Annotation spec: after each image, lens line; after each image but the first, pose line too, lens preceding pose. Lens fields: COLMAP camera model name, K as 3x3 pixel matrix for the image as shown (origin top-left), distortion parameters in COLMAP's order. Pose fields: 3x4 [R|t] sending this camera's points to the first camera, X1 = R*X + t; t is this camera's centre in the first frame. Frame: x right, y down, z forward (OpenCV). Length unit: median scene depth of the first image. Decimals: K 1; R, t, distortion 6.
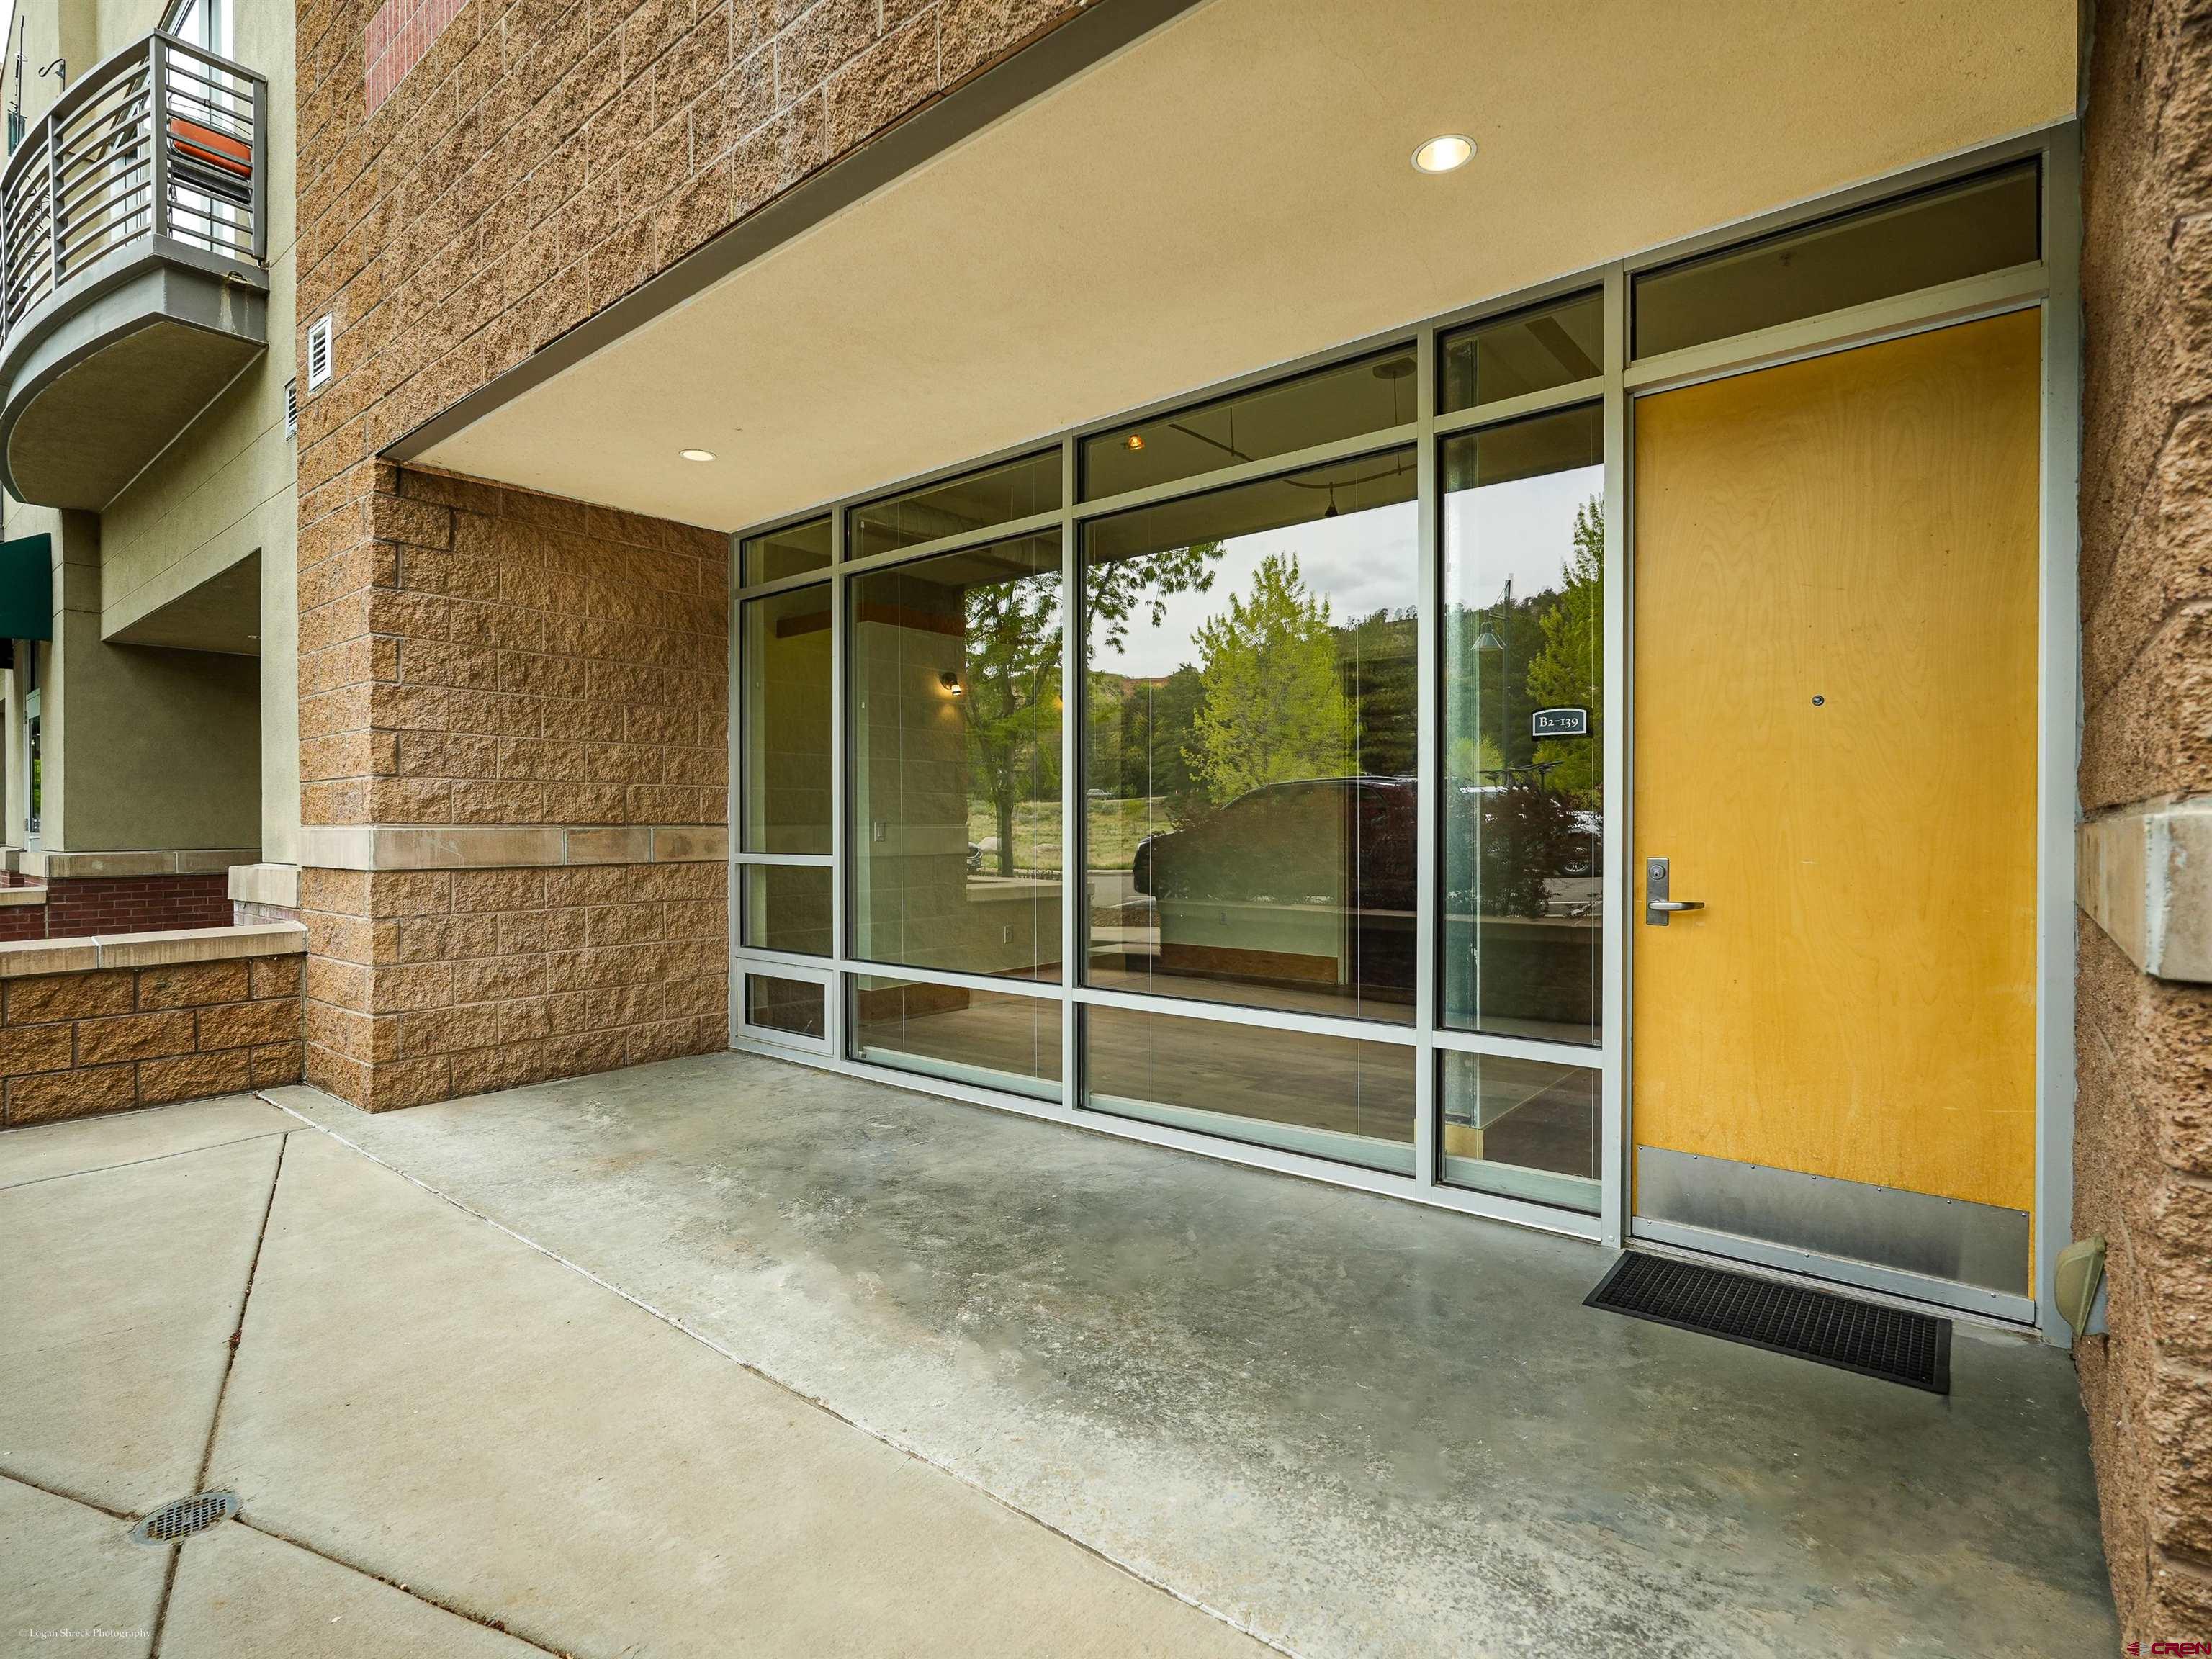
lens RADIAL K [[1106.7, 0, 1101.3], [0, 1106.7, 830.3], [0, 0, 1]] dist [-0.015991, 0.007182]
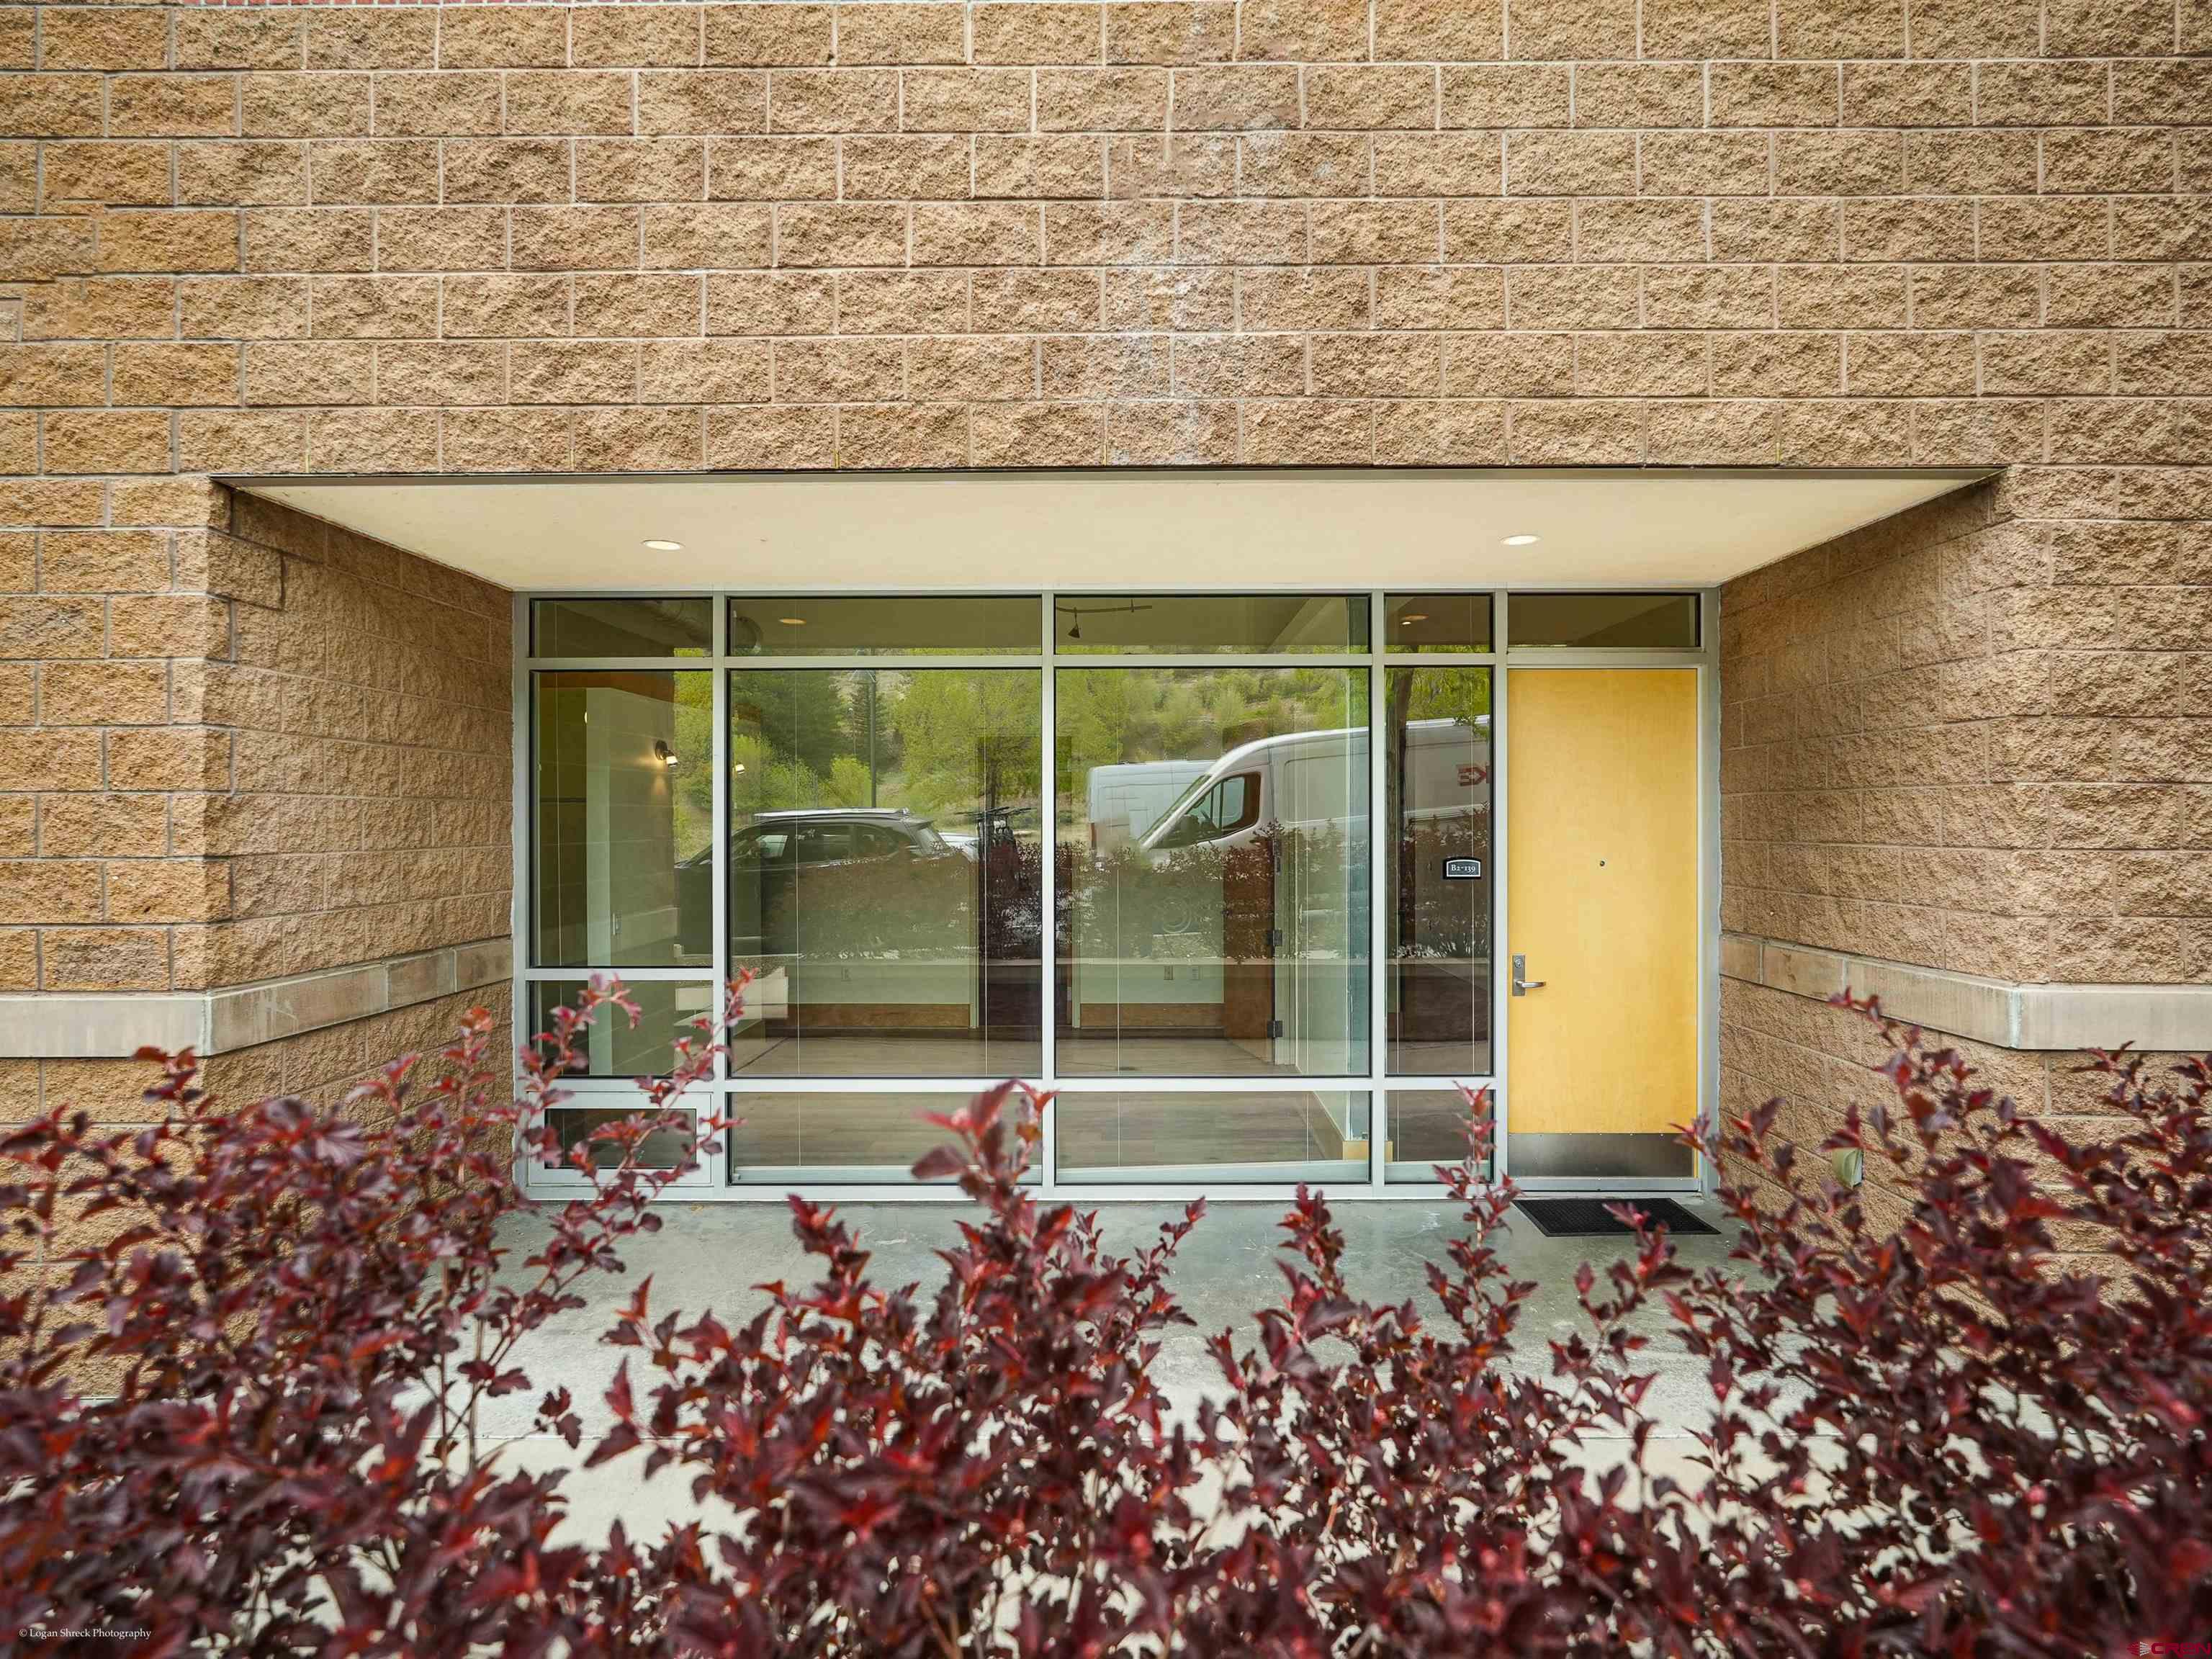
lens RADIAL K [[1129.4, 0, 1119.1], [0, 1129.4, 815.4], [0, 0, 1]] dist [-0.016984, 0.009030]
pose [[0.774292, 0.001808, 0.632826, -0.653061], [0.003528, 0.999968, -0.007173, -0.111006], [-0.632818, 0.007787, 0.774261, 0.056366]]
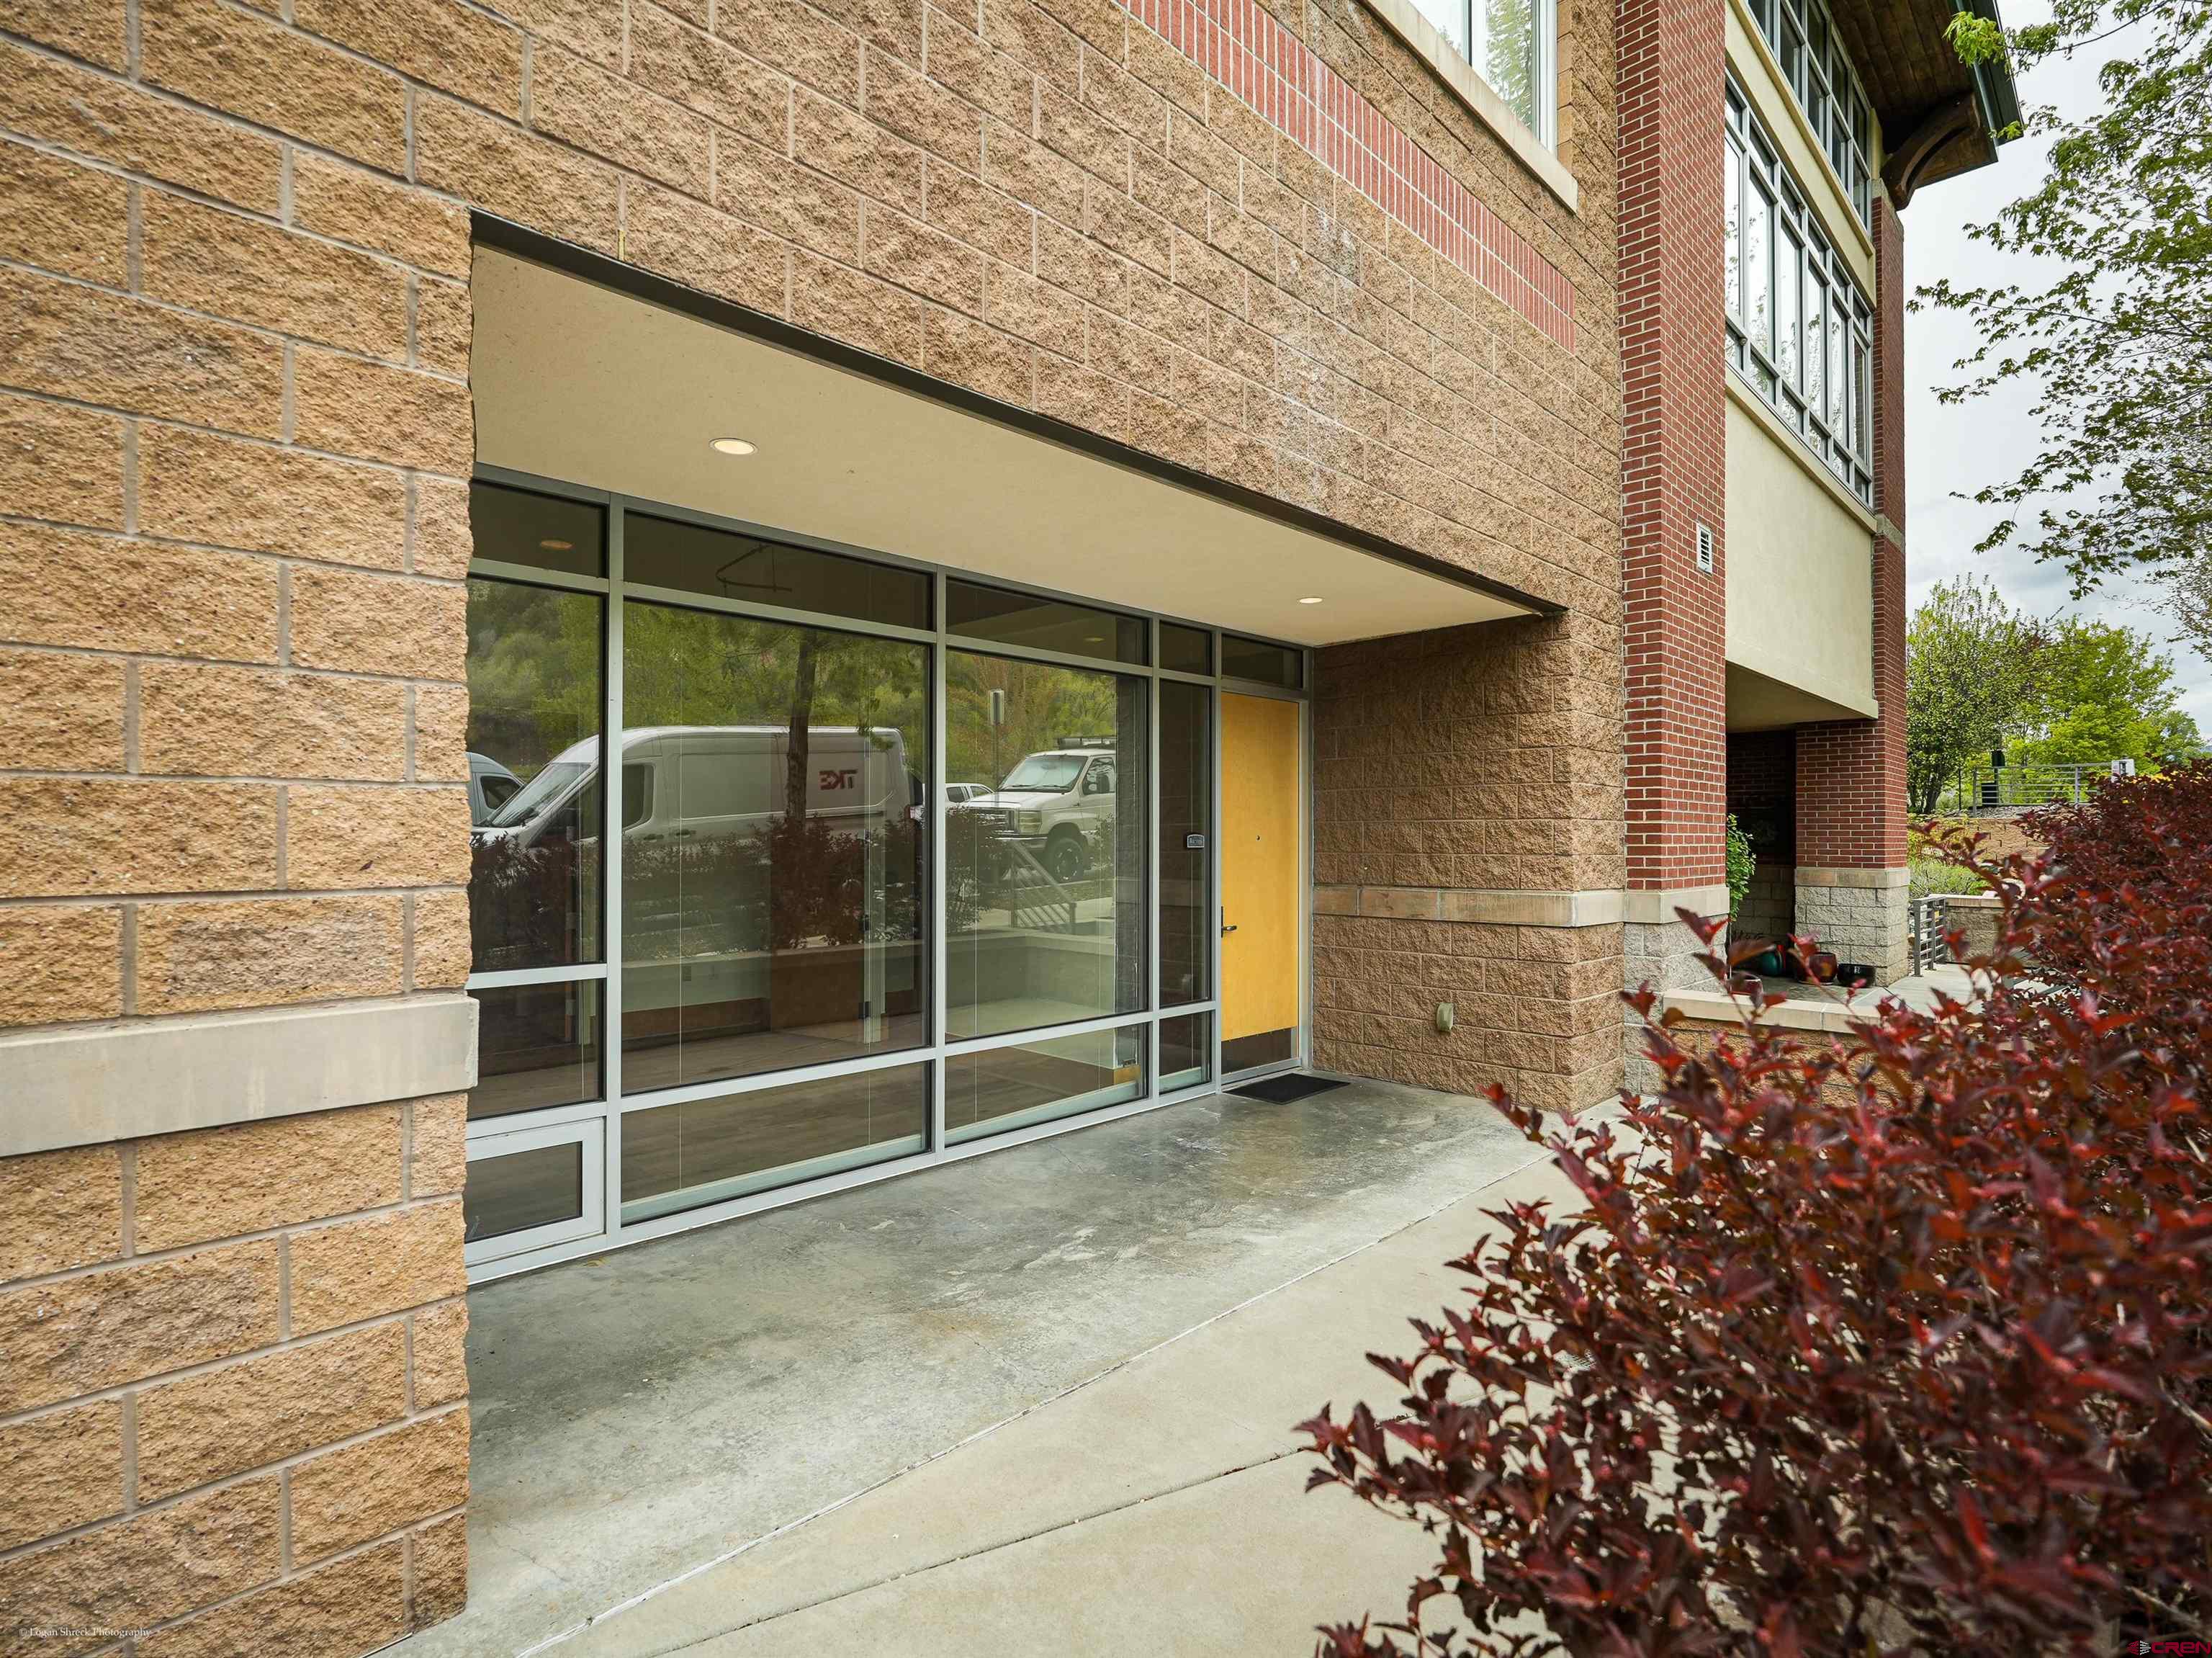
lens RADIAL K [[1106.8, 0, 1101.3], [0, 1106.8, 829.8], [0, 0, 1]] dist [-0.015991, 0.007182]
pose [[0.088050, 0.010473, 0.996061, -1.089384], [0.002366, 0.999940, -0.010723, -0.067010], [-0.996113, 0.003300, 0.088020, 0.677214]]
